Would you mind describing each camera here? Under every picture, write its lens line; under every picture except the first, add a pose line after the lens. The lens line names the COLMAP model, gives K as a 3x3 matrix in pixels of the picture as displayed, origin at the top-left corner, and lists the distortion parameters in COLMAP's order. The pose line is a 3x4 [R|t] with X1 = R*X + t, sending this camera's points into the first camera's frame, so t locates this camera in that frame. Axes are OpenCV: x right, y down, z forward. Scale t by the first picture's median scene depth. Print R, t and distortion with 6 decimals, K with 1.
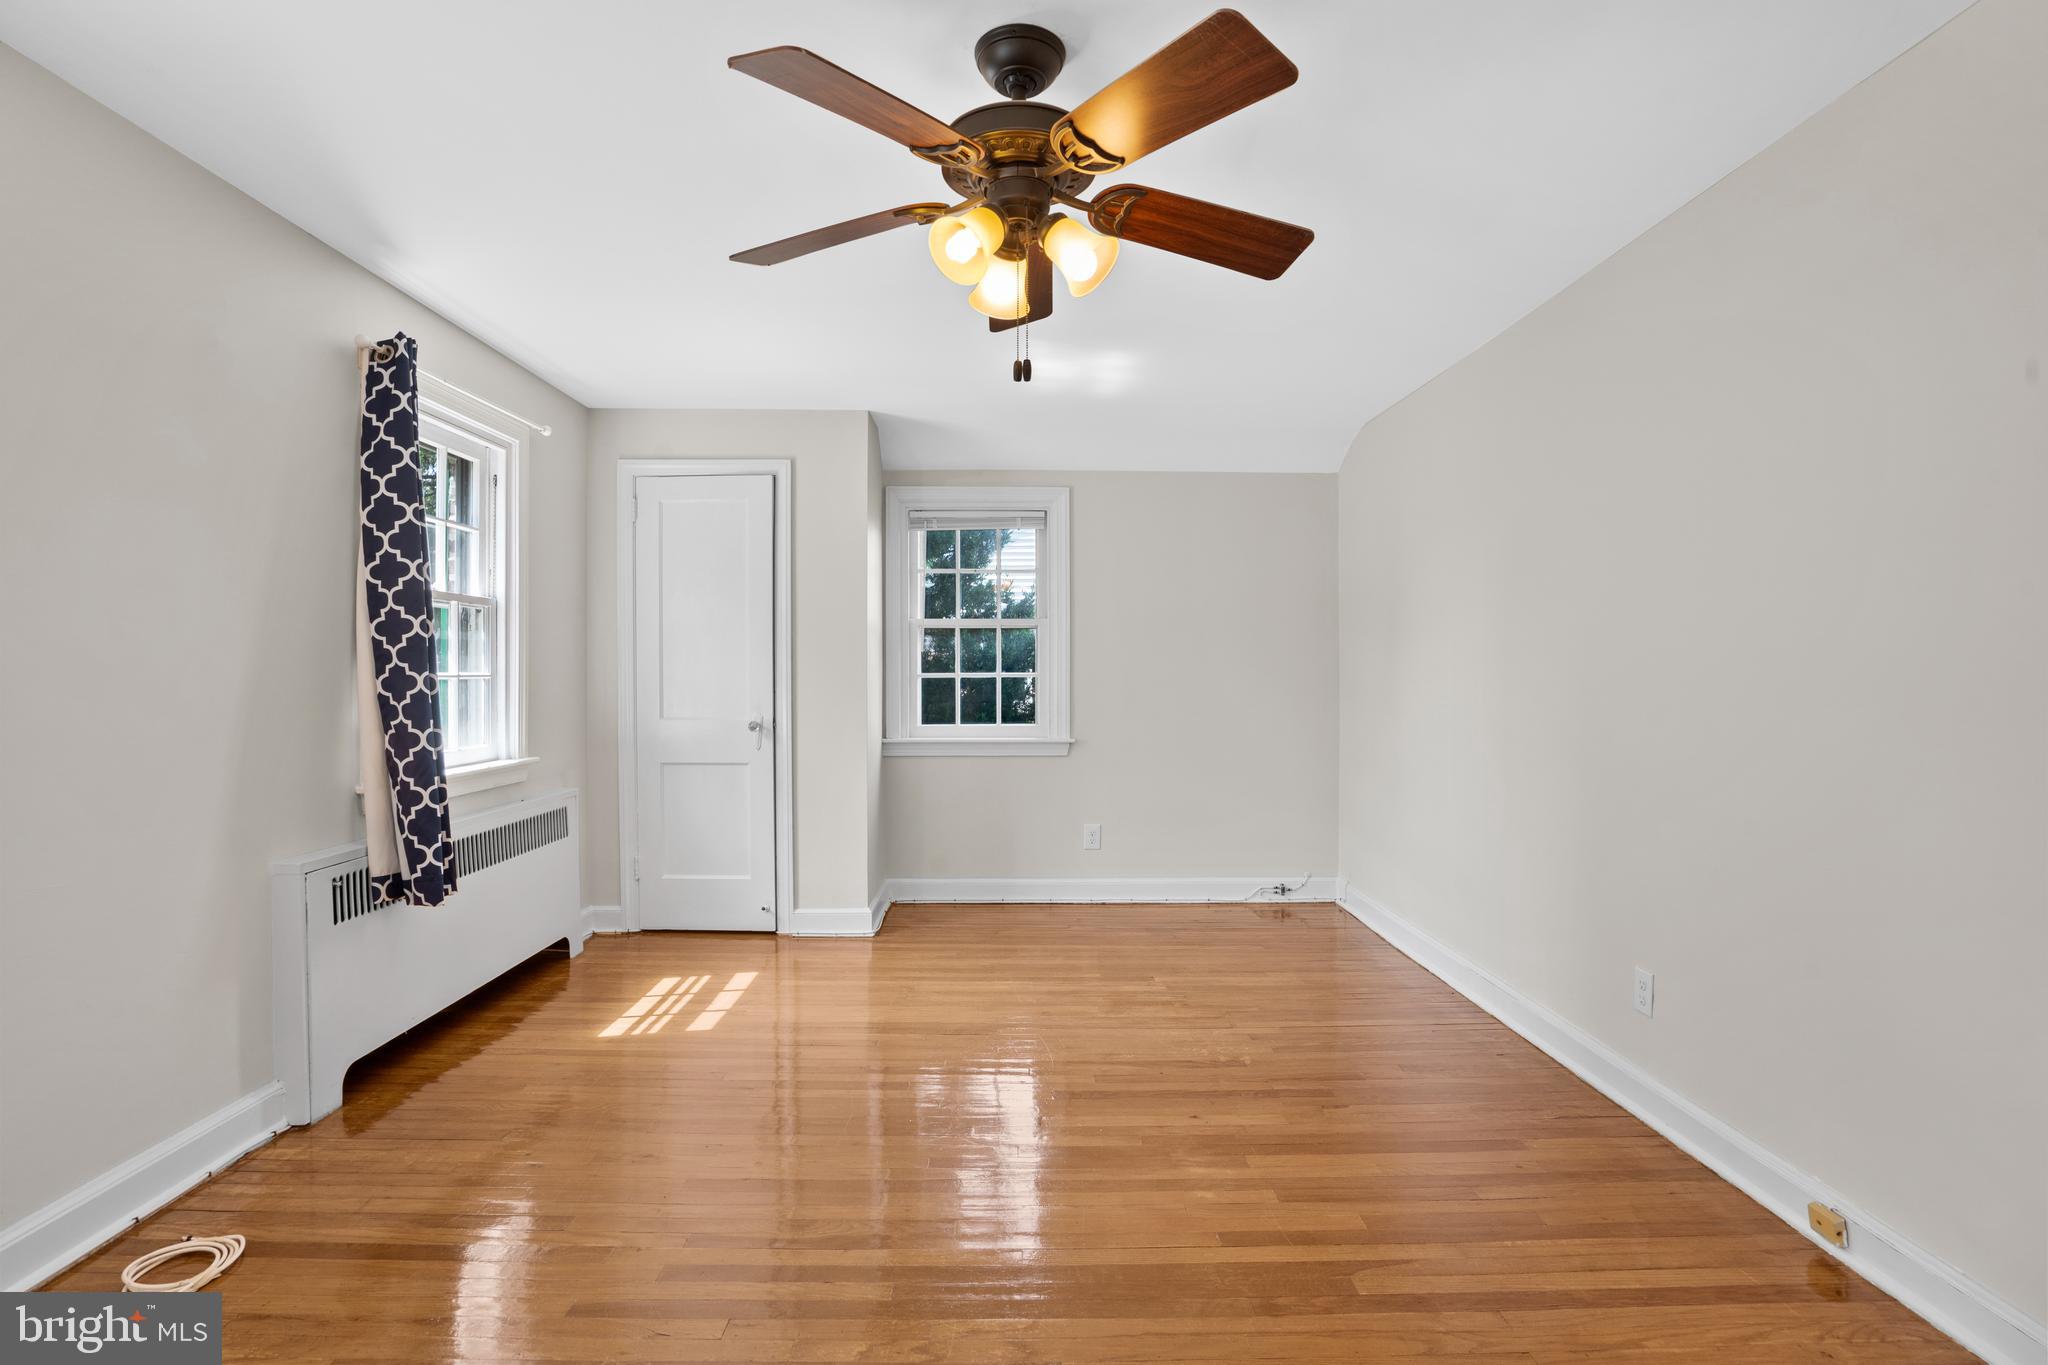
lens RADIAL K [[962.5, 0, 1020.8], [0, 962.5, 658.5], [0, 0, 1]] dist [-0.055378, 0.023889]
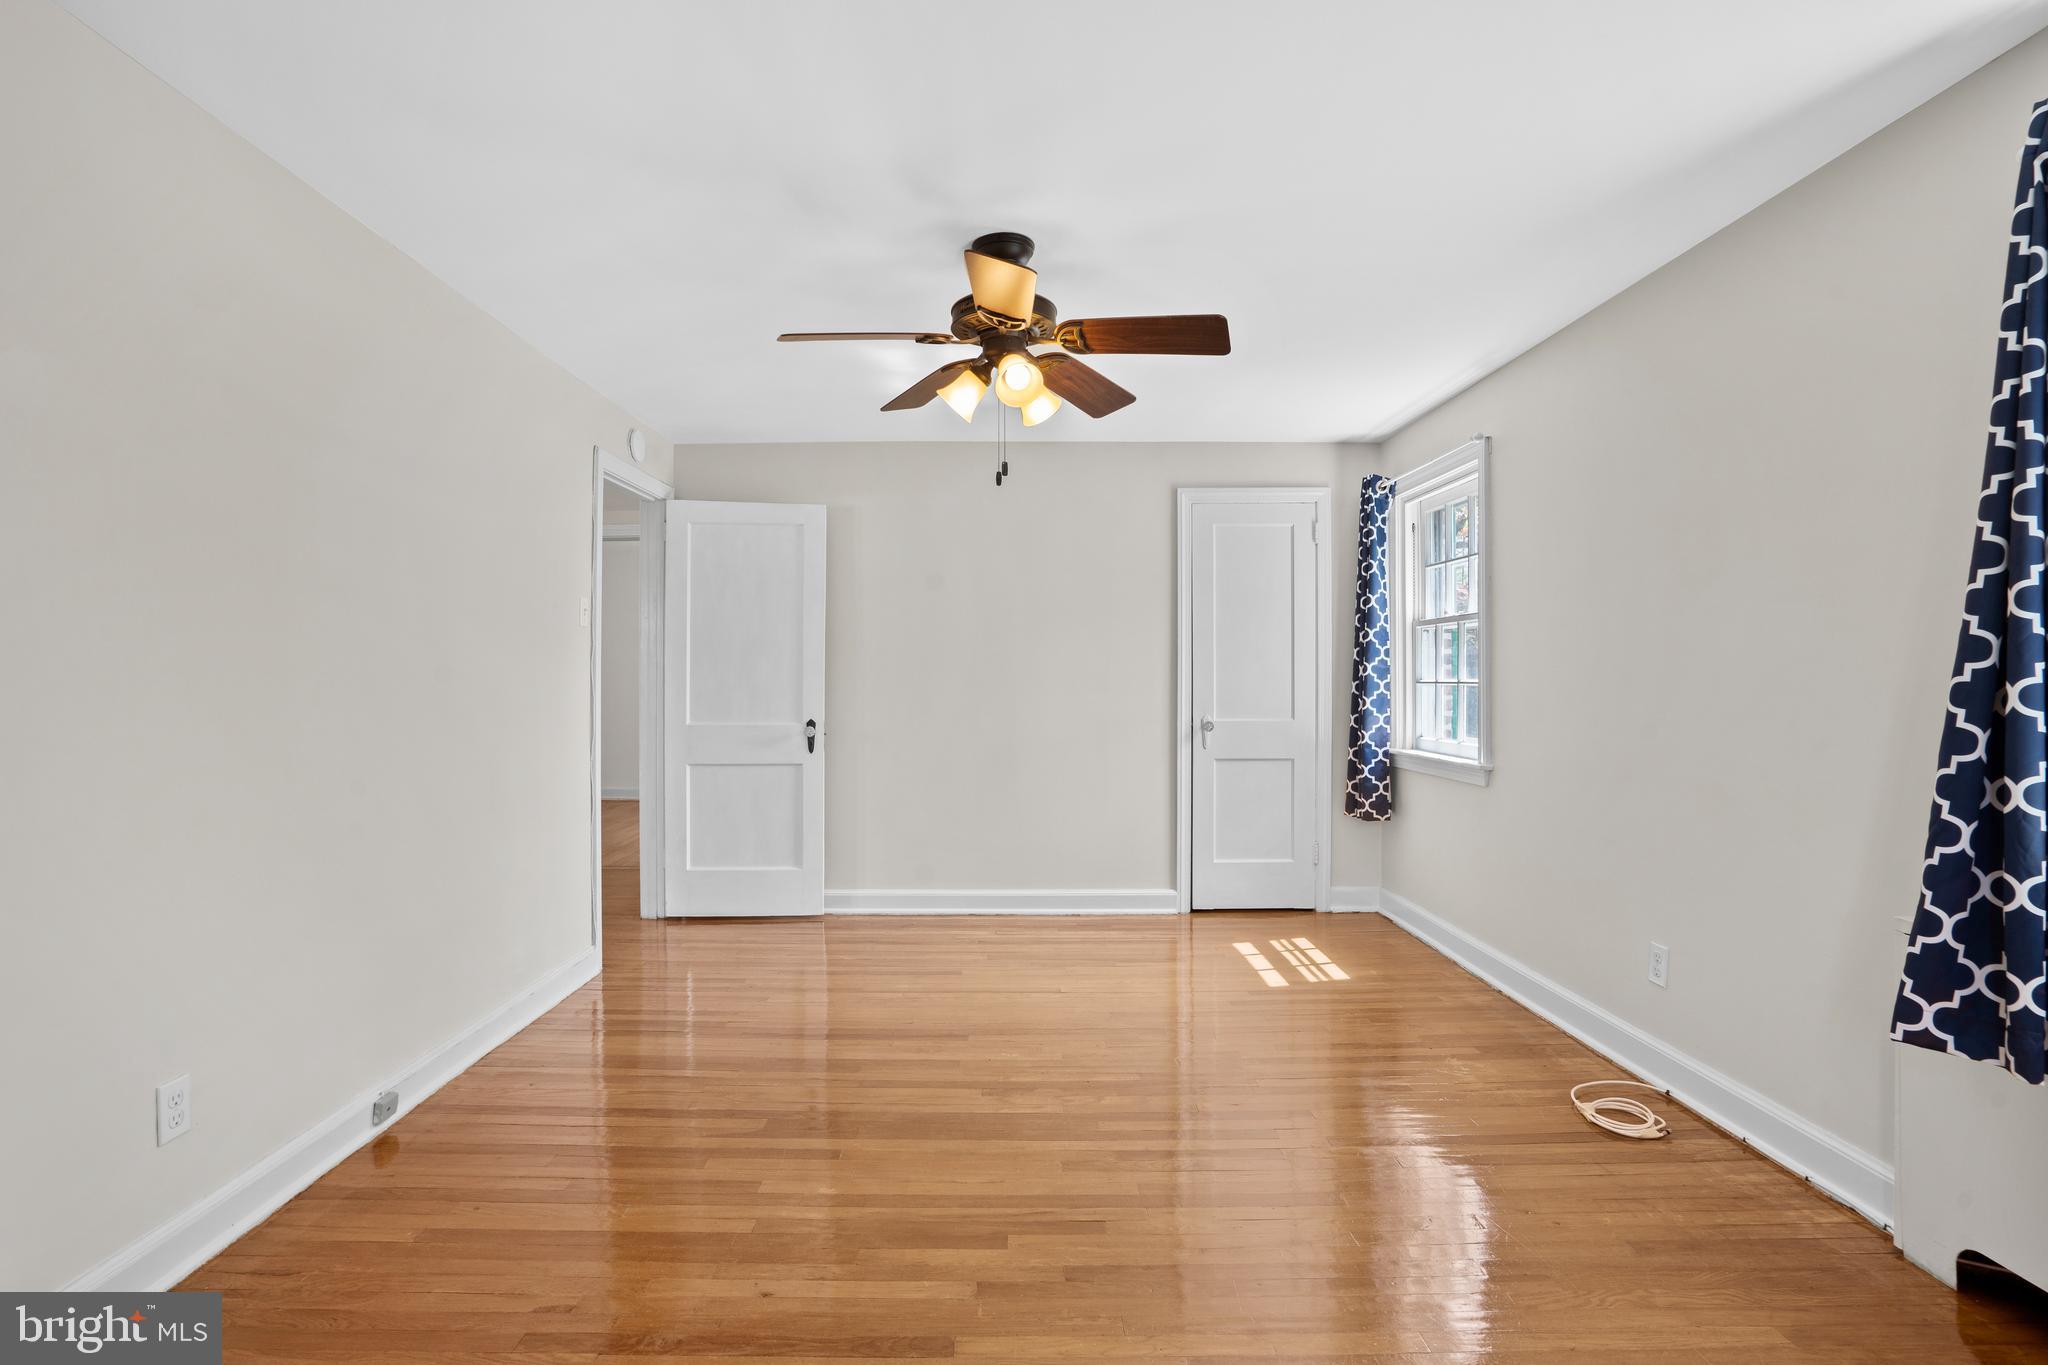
lens RADIAL K [[962.5, 0, 1020.8], [0, 962.5, 658.5], [0, 0, 1]] dist [-0.055378, 0.023889]
pose [[-0.999990, 0.001651, -0.004034, -0.013608], [0.001764, 0.999607, -0.027995, 0.017316], [0.003986, -0.028002, -0.999600, 2.080483]]
